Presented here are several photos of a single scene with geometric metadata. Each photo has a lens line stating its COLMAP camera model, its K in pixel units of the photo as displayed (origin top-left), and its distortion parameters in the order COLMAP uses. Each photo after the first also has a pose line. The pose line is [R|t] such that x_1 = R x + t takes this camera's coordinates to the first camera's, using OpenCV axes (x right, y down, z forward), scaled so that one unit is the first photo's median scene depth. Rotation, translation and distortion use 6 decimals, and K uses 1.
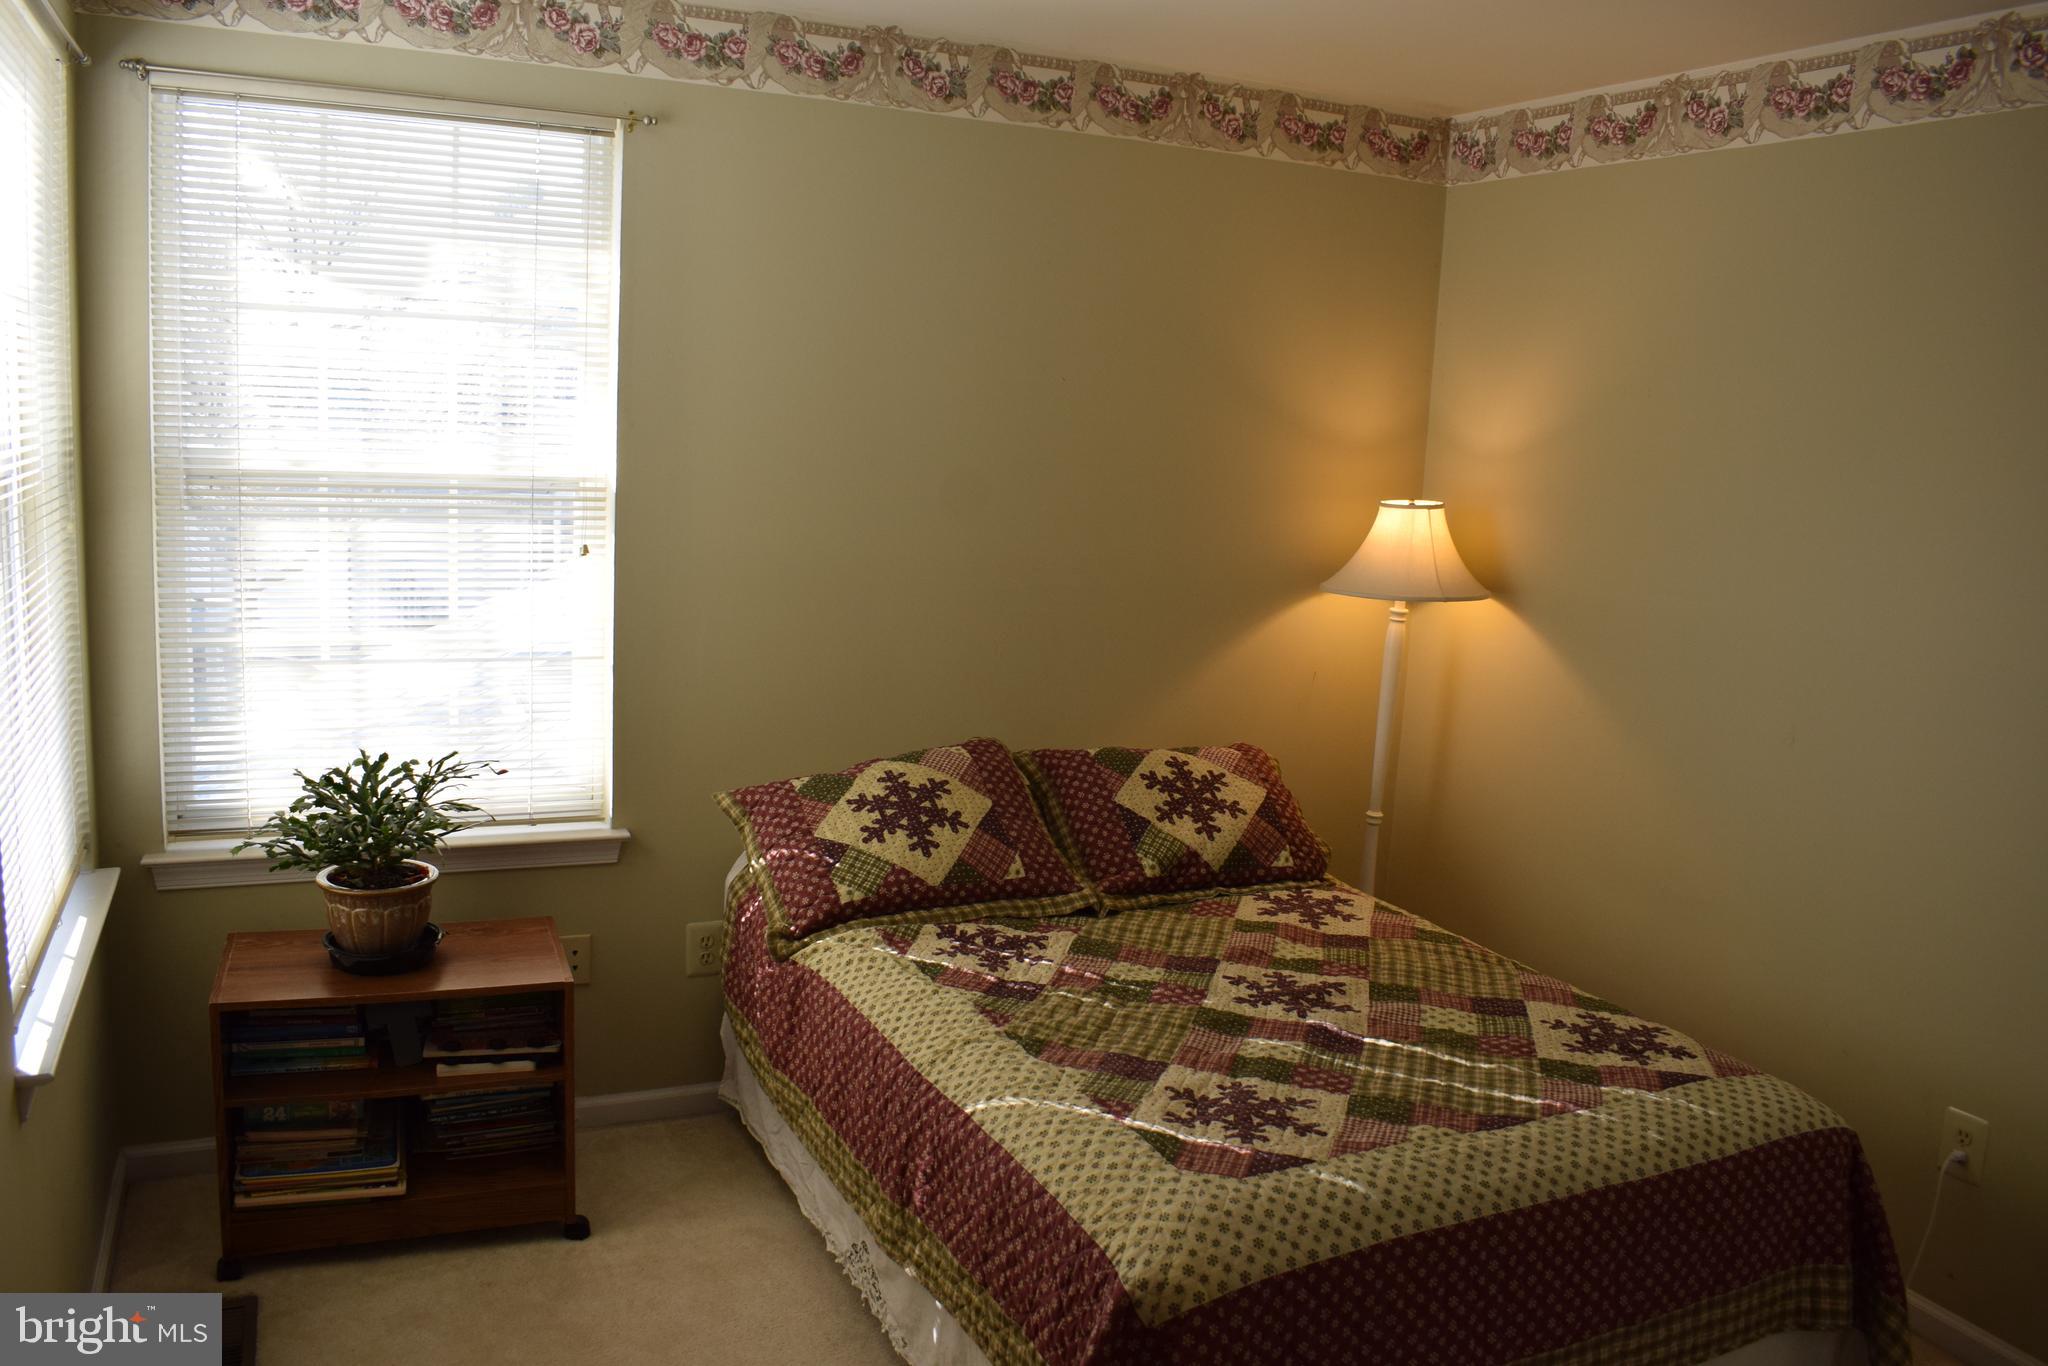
lens RADIAL K [[1599.6, 0, 1024.0], [0, 1599.6, 683.0], [0, 0, 1]] dist [-0.095058, 0.016116]
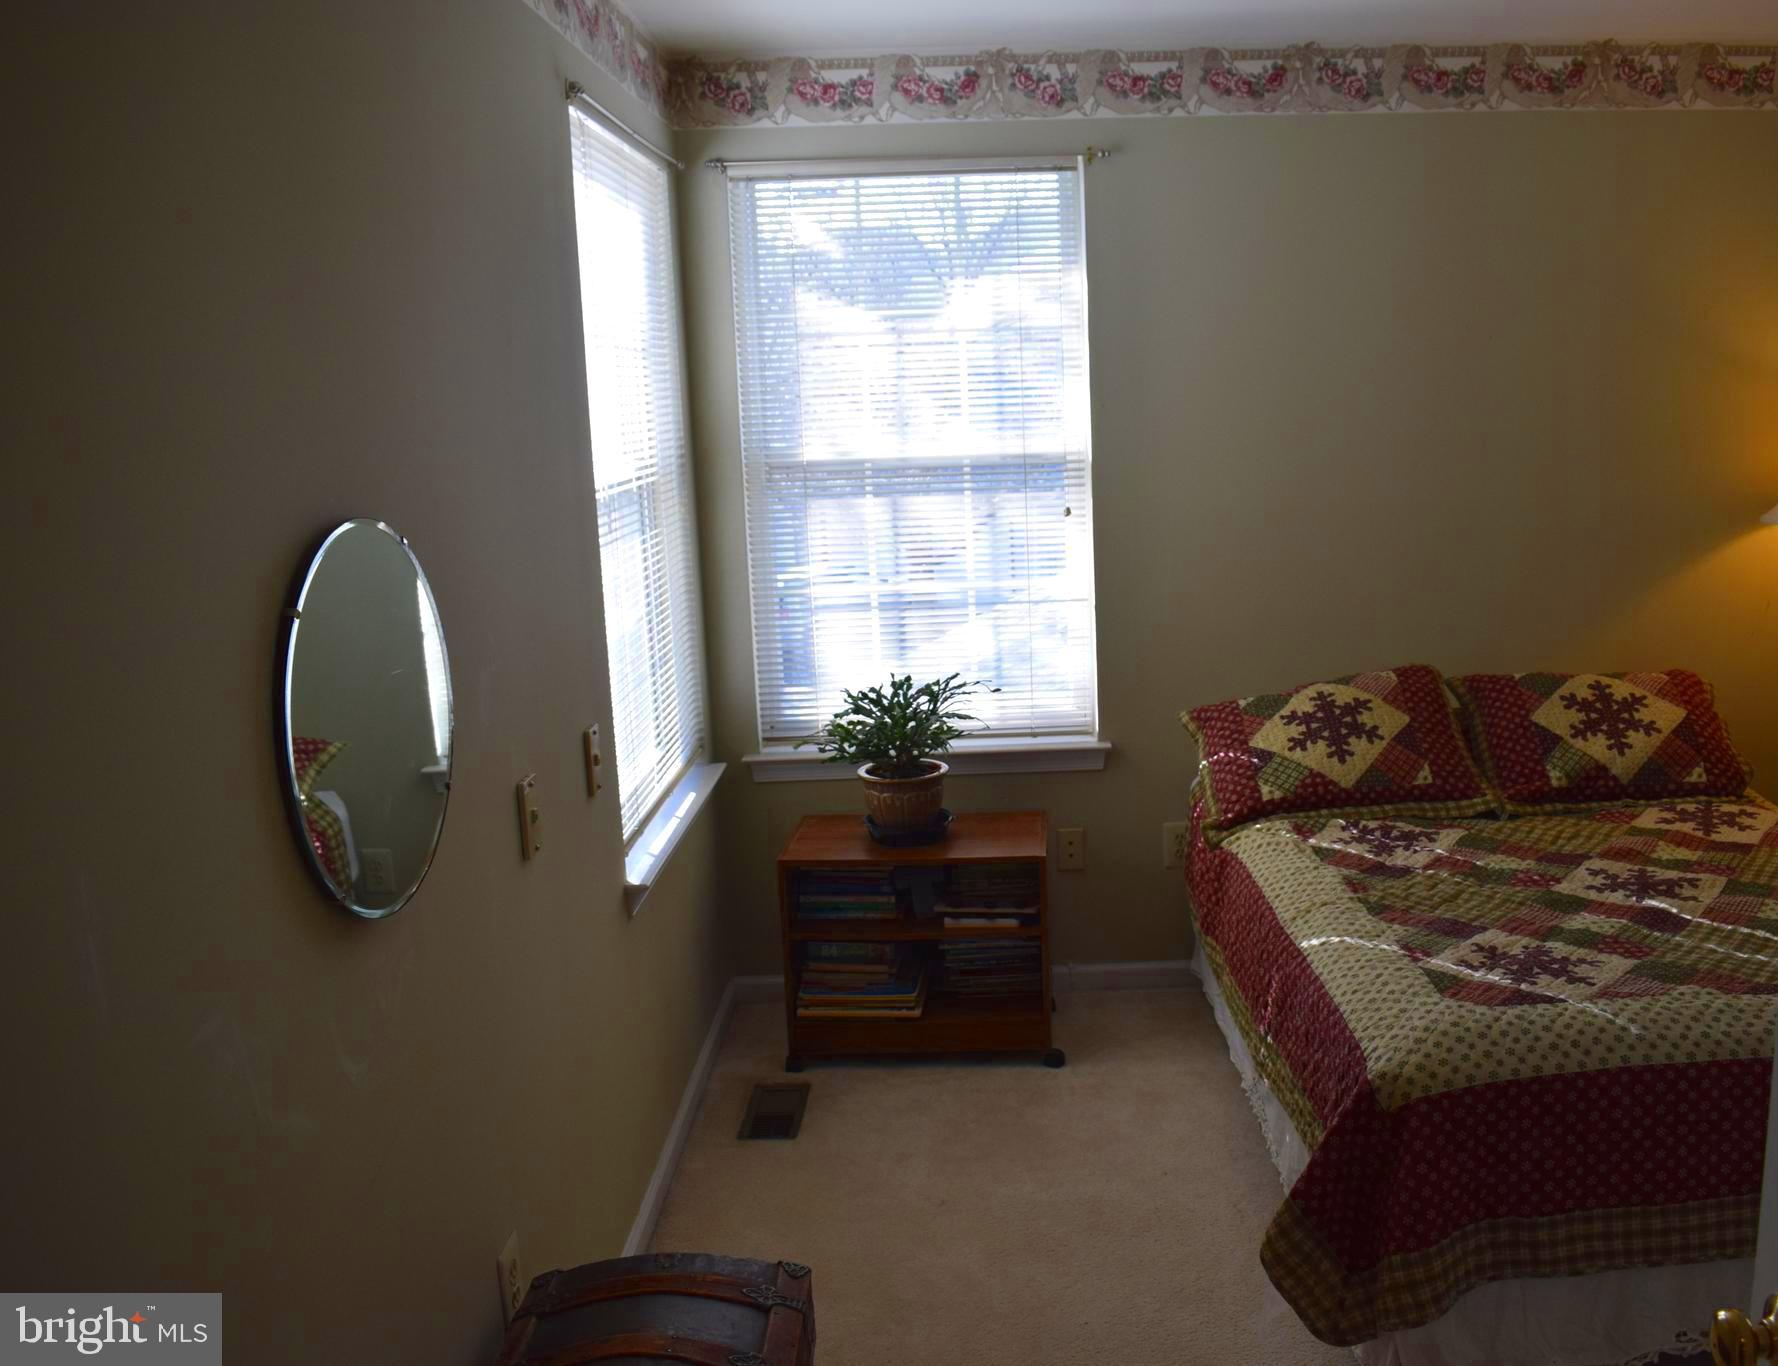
lens RADIAL K [[1587.6, 0, 1022.4], [0, 1587.6, 683.9], [0, 0, 1]] dist [-0.083715, -0.010460]
pose [[0.916924, -0.006407, -0.399011, 0.198103], [0.014256, 0.999759, 0.016706, 0.031122], [0.398808, -0.021007, 0.916794, -0.152746]]
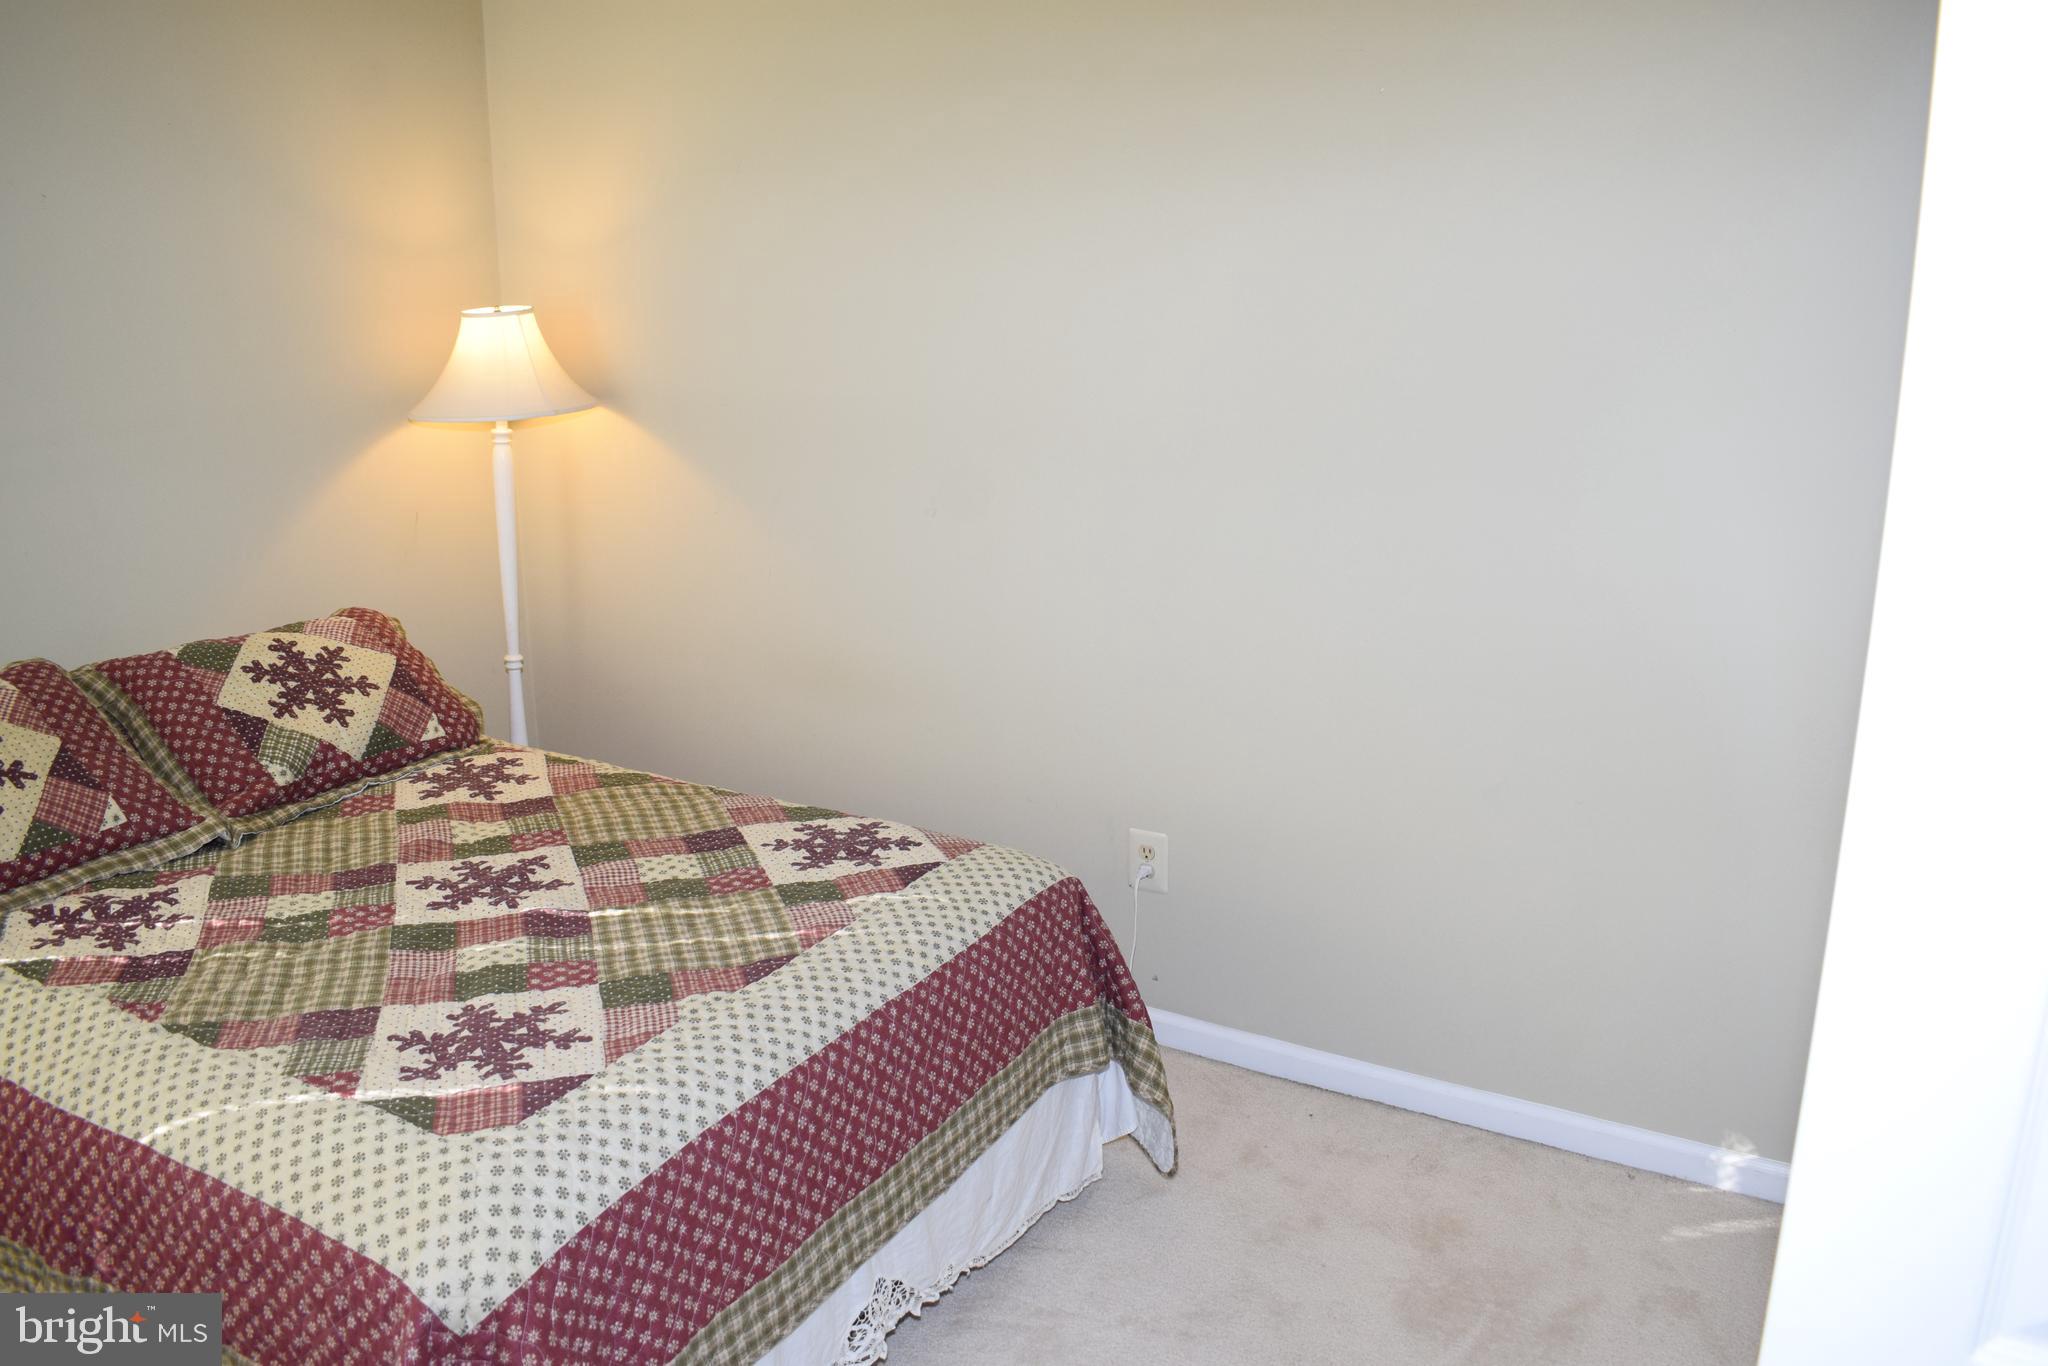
lens RADIAL K [[1599.6, 0, 1024.0], [0, 1599.6, 683.0], [0, 0, 1]] dist [-0.095058, 0.016116]
pose [[0.826990, -0.201214, 0.524977, -0.023806], [0.136653, 0.977700, 0.159467, -0.011480], [-0.545357, -0.060138, 0.836044, 0.109078]]
